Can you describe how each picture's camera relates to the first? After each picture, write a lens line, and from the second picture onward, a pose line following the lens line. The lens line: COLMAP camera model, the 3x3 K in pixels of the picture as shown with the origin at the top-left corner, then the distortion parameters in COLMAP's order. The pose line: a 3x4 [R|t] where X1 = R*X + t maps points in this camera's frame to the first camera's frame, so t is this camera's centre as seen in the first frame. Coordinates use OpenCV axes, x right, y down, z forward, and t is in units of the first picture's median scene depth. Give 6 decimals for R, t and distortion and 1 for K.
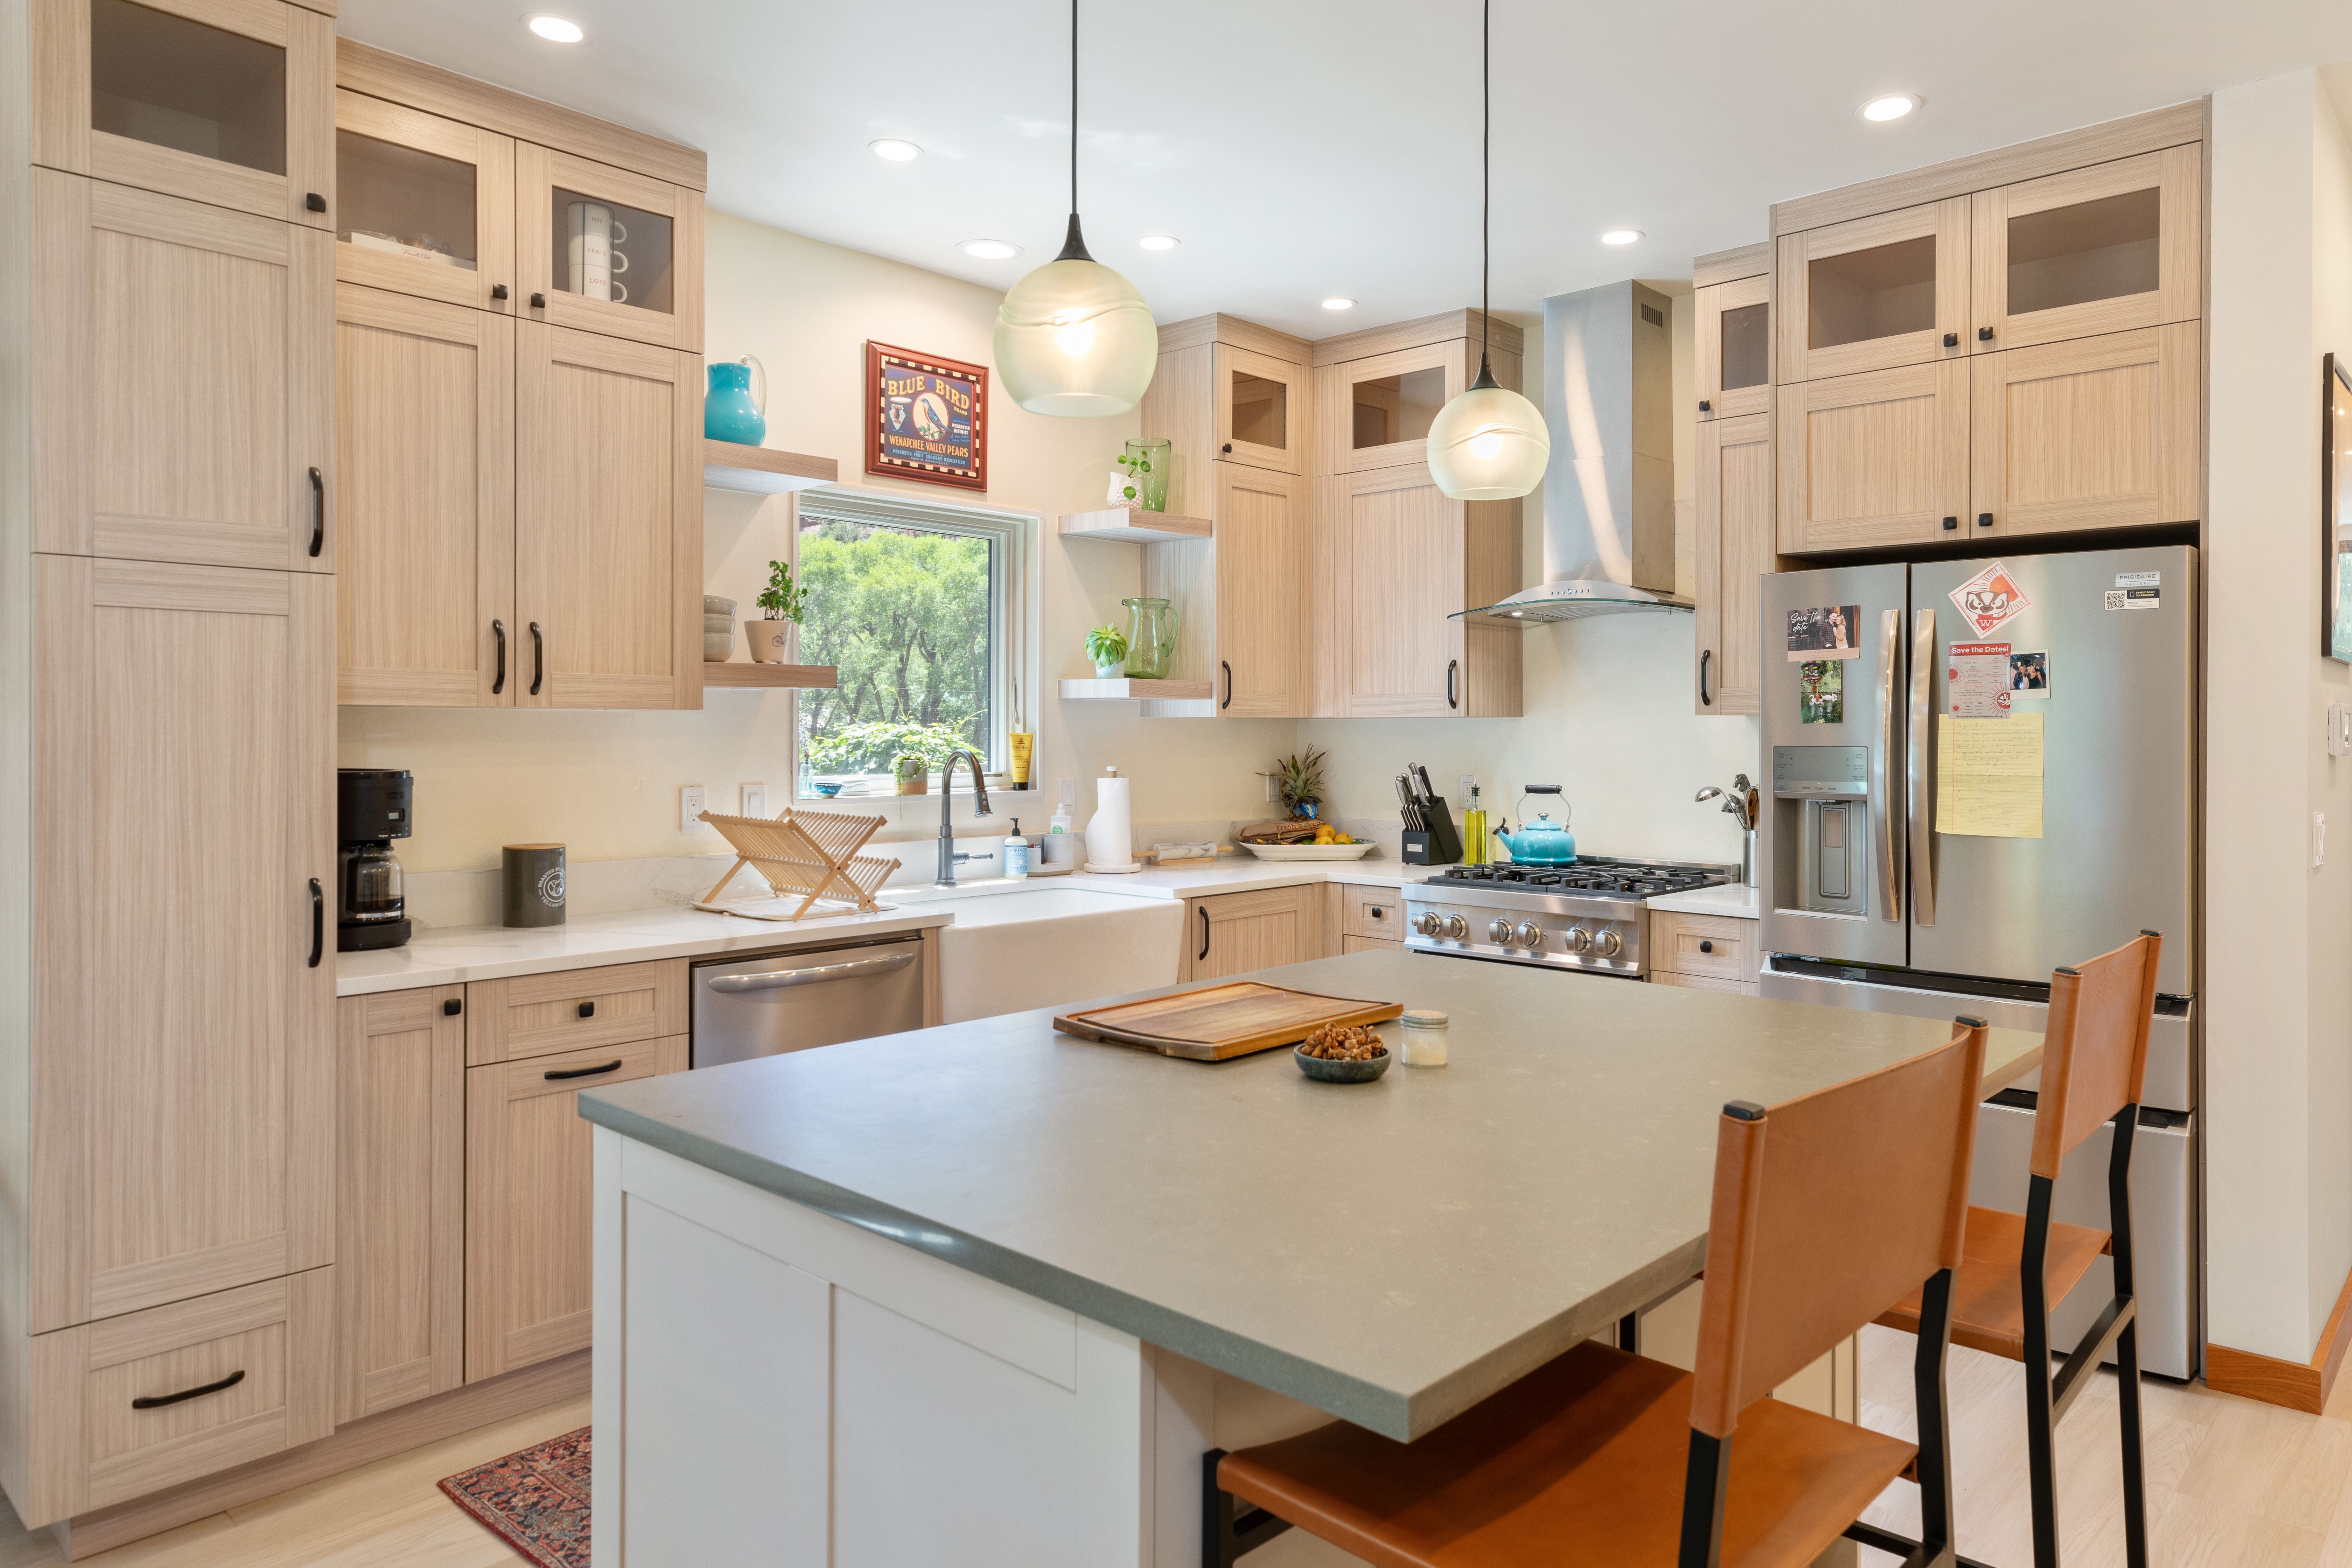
lens RADIAL K [[1510.3, 0, 1212.0], [0, 1510.3, 736.5], [0, 0, 1]] dist [0.021444, -0.003584]
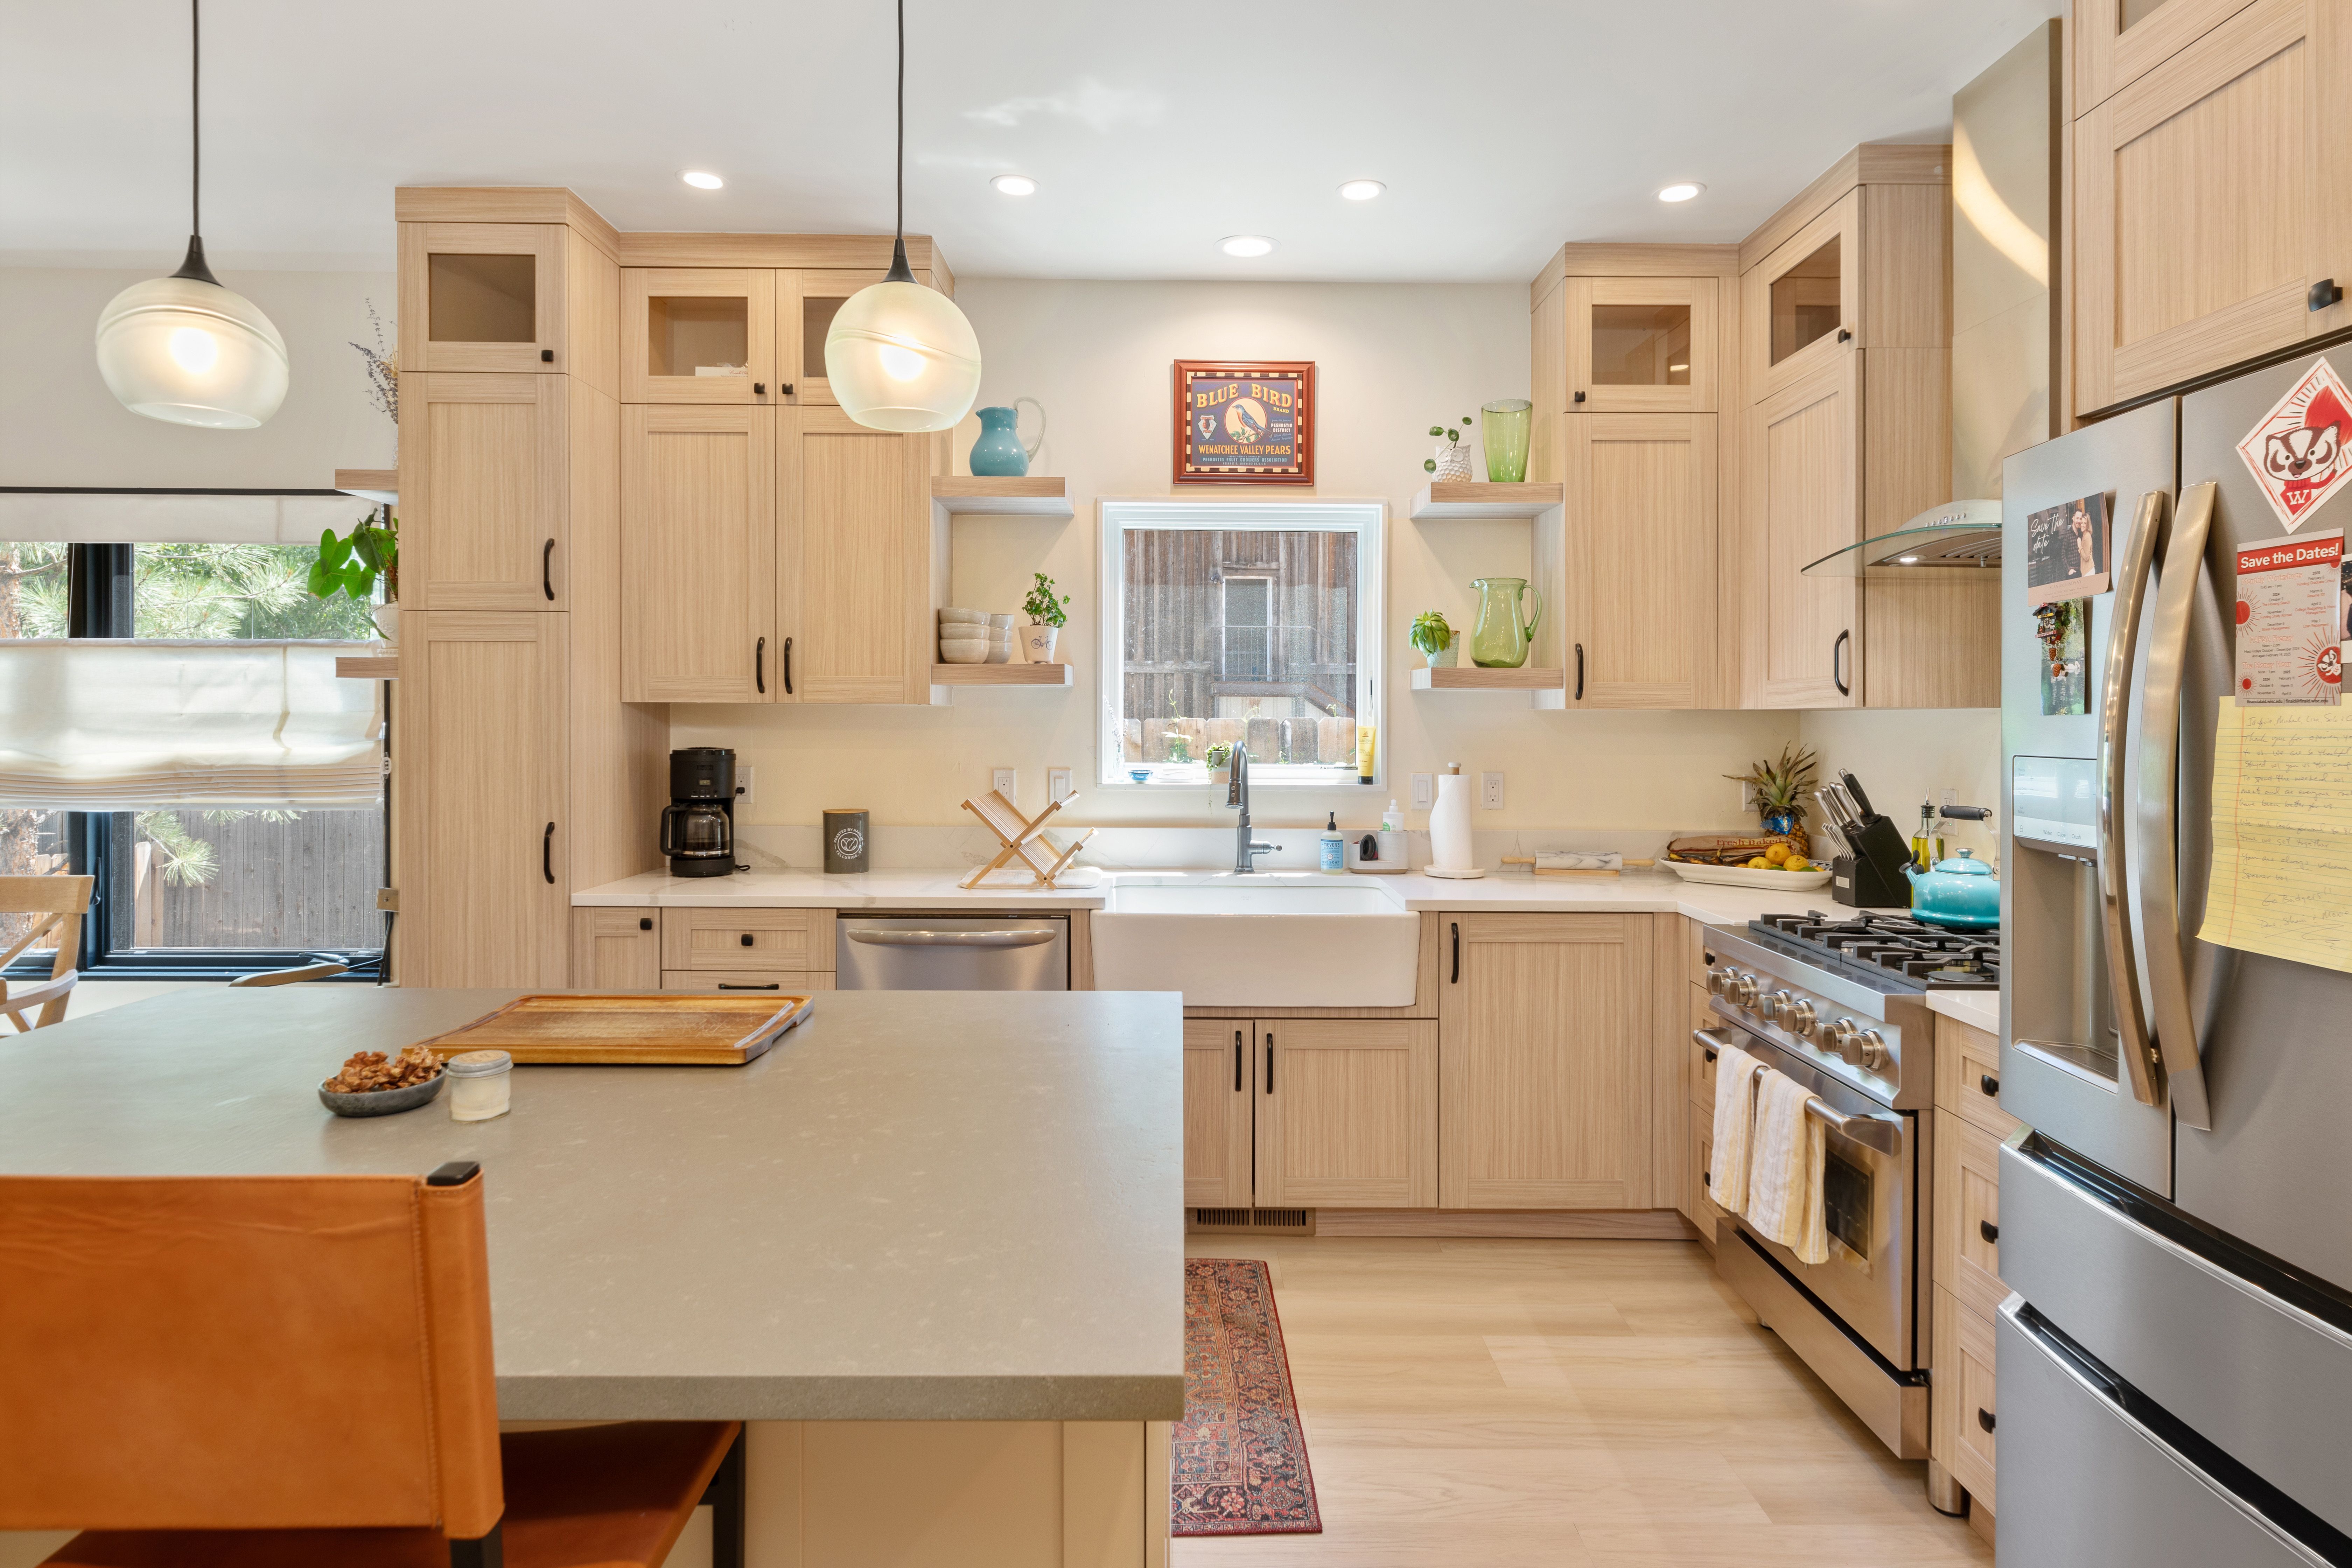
lens RADIAL K [[1286.2, 0, 1185.8], [0, 1286.2, 733.1], [0, 0, 1]] dist [0.009630, -0.001428]
pose [[0.676919, 0.009912, -0.735991, 0.514311], [-0.007579, 0.999950, 0.006496, -0.003045], [0.736018, 0.001180, 0.676961, 0.436652]]
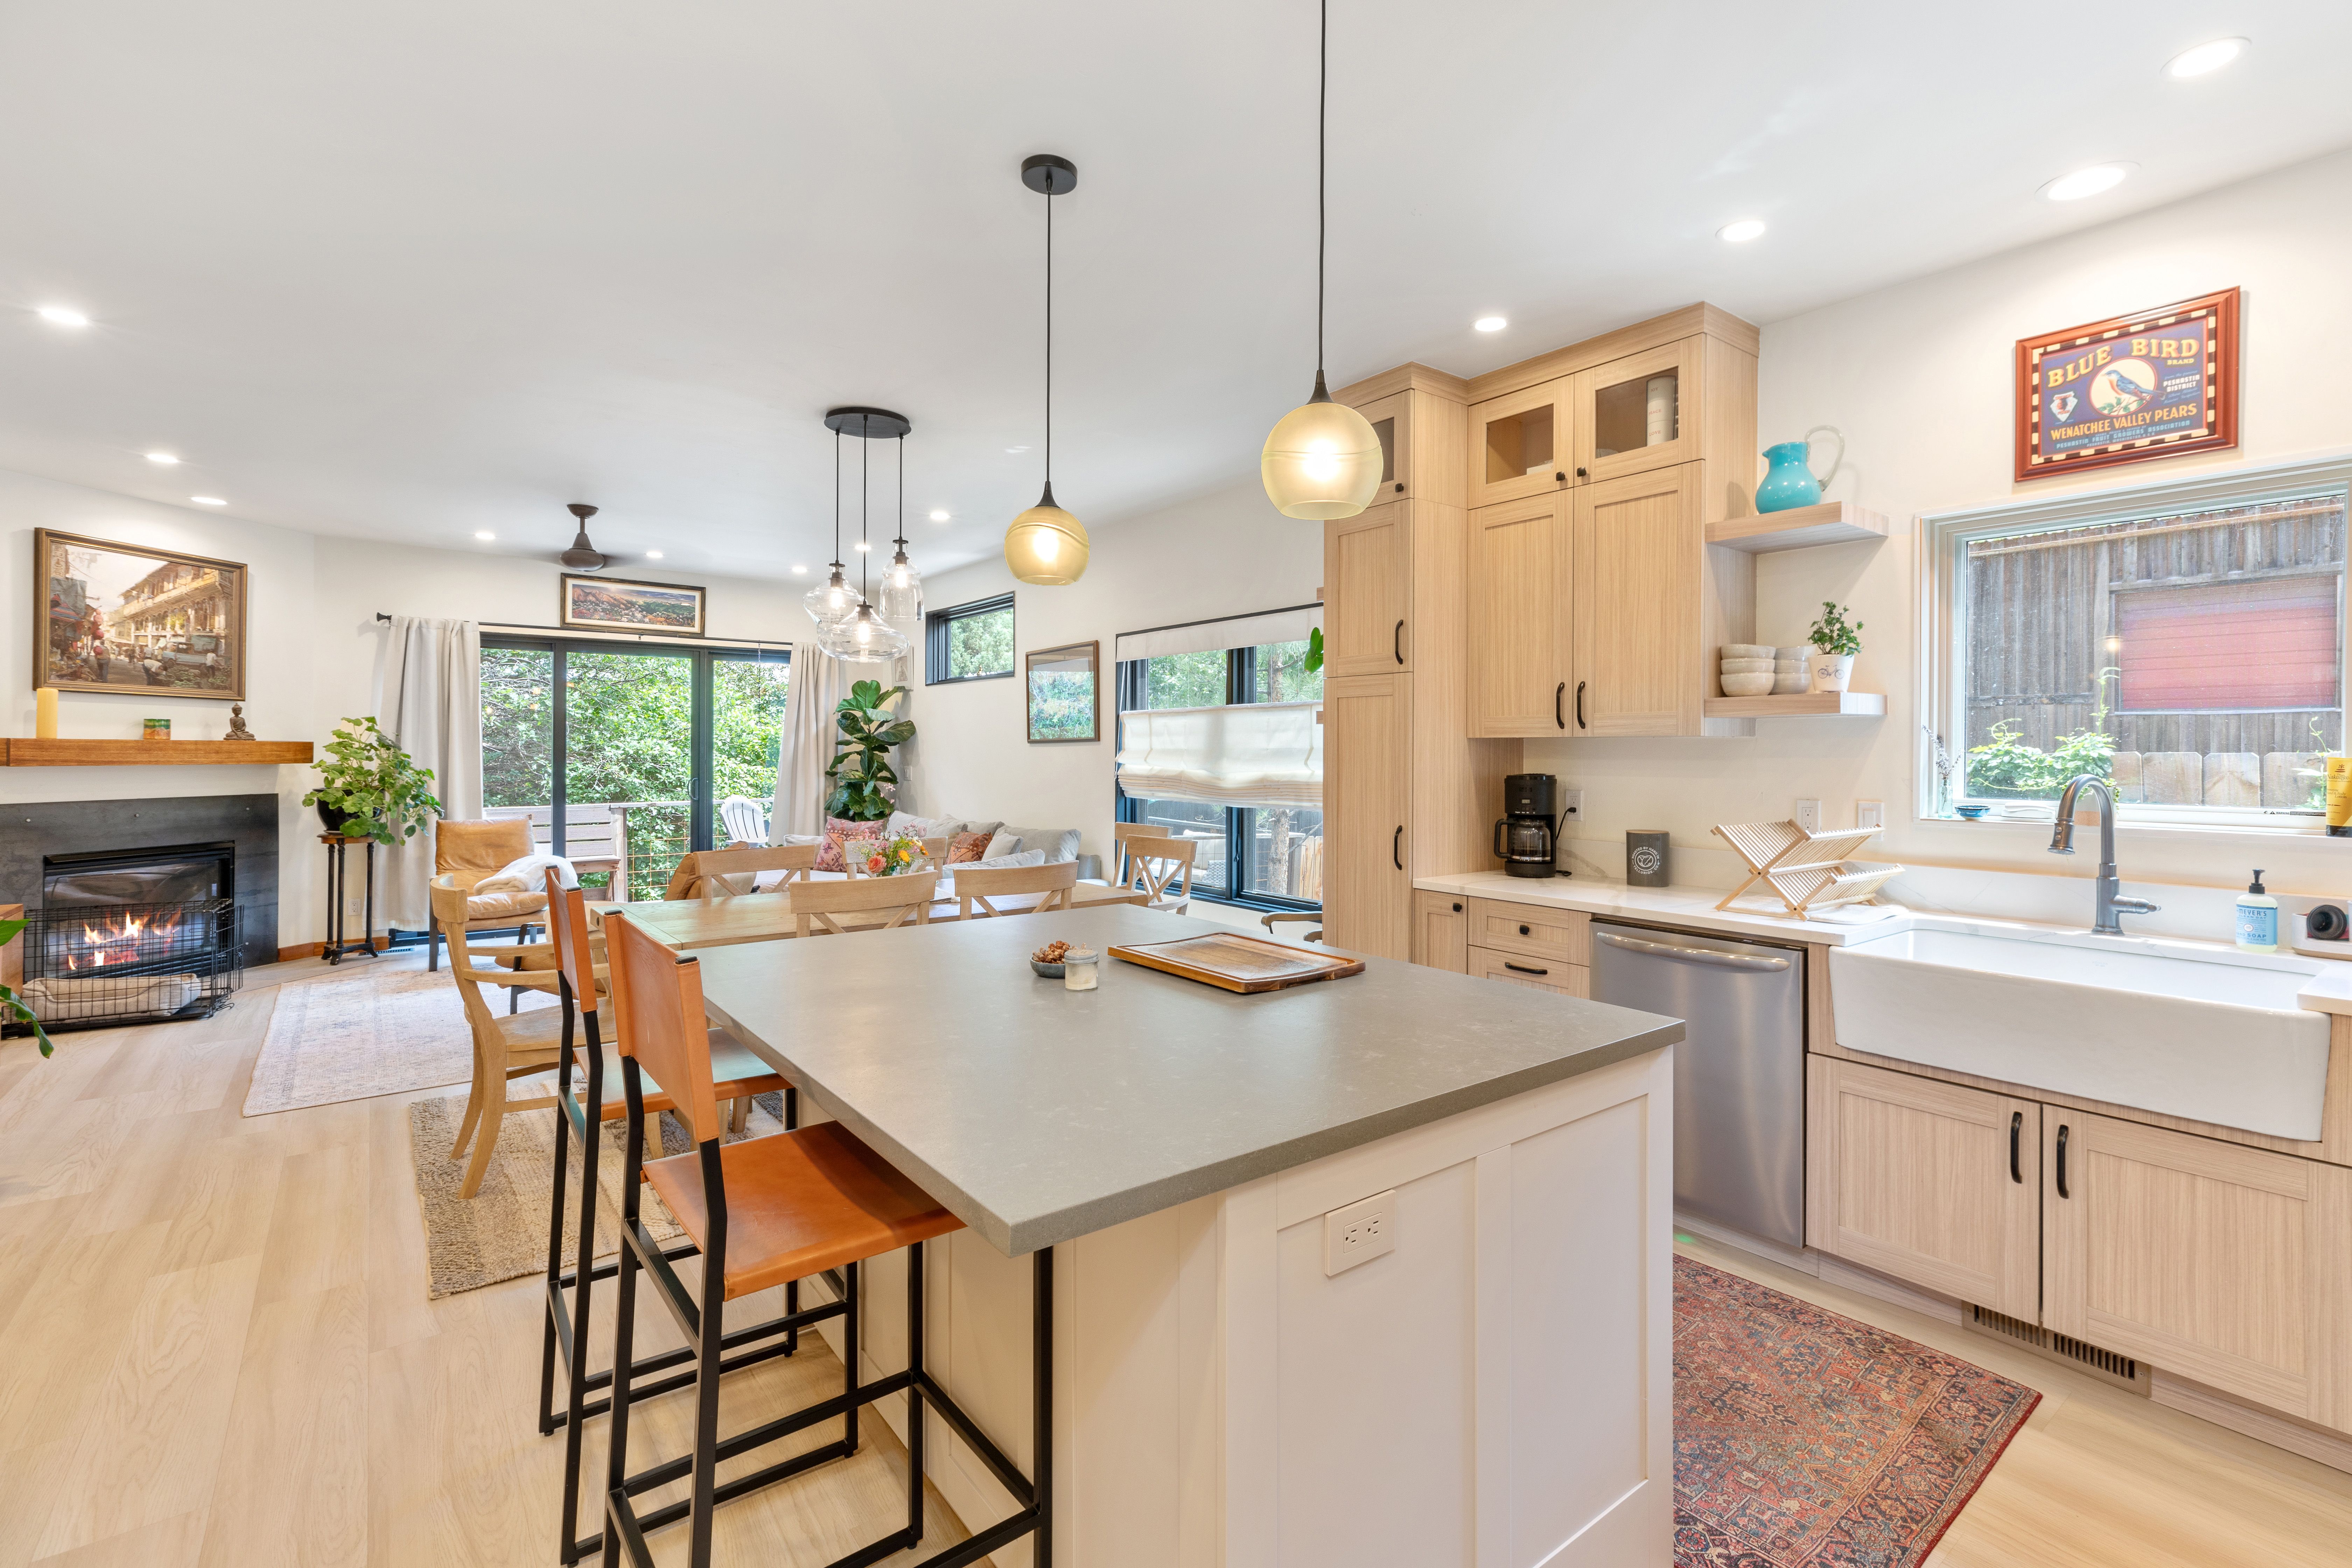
lens RADIAL K [[1065.5, 0, 1187.8], [0, 1065.5, 759.3], [0, 0, 1]] dist [0.012895, -0.003075]
pose [[-0.172334, 0.005309, -0.985024, 0.593958], [-0.008333, 0.999942, 0.006848, -0.000614], [0.985003, 0.009388, -0.172280, 0.686868]]
